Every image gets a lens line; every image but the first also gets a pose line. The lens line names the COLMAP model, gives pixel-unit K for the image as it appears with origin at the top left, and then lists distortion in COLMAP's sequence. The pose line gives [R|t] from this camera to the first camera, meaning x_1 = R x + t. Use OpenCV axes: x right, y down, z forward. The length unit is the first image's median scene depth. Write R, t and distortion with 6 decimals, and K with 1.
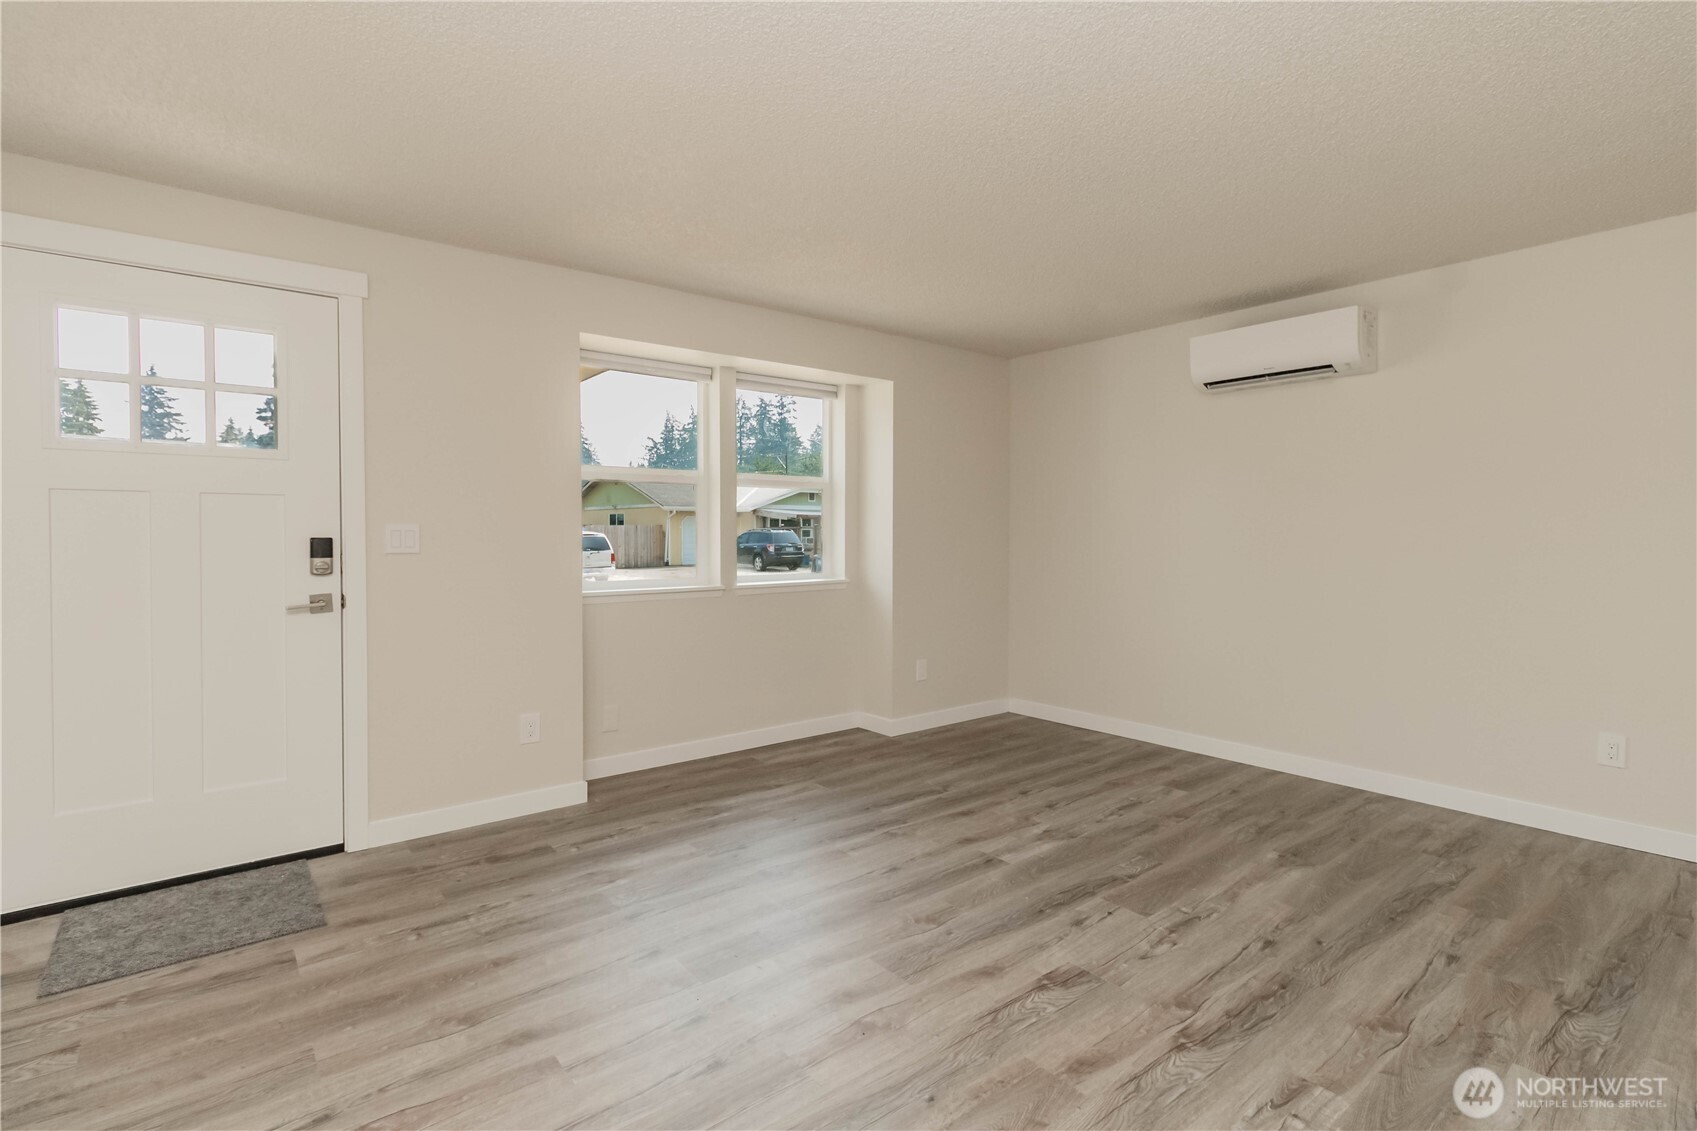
lens RADIAL K [[815.1, 0, 838.6], [0, 815.1, 542.3], [0, 0, 1]] dist [0.001308, 0.000840]
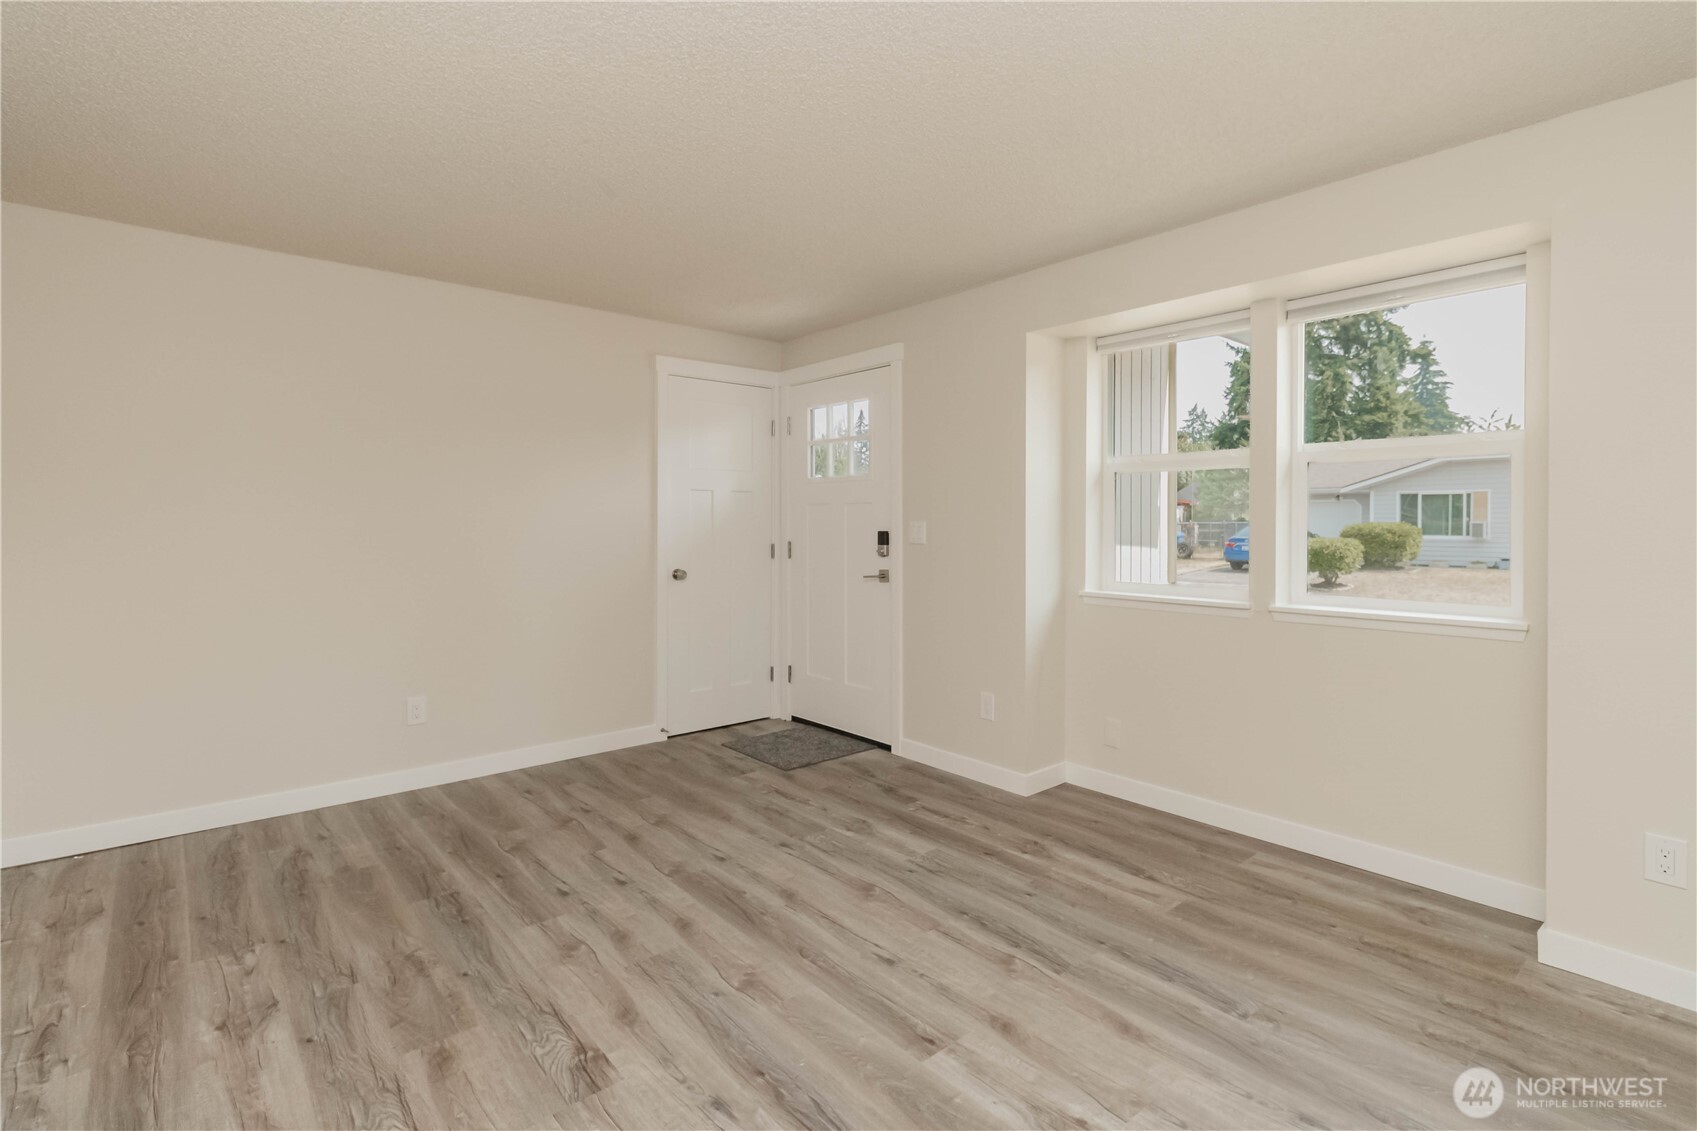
lens RADIAL K [[803.4, 0, 859.7], [0, 803.4, 531.5], [0, 0, 1]] dist [0.004105, 0.000534]
pose [[0.041050, 0.012250, -0.999082, 0.792244], [-0.013443, 0.999841, 0.011707, -0.021421], [0.999067, 0.012950, 0.041208, 0.884295]]
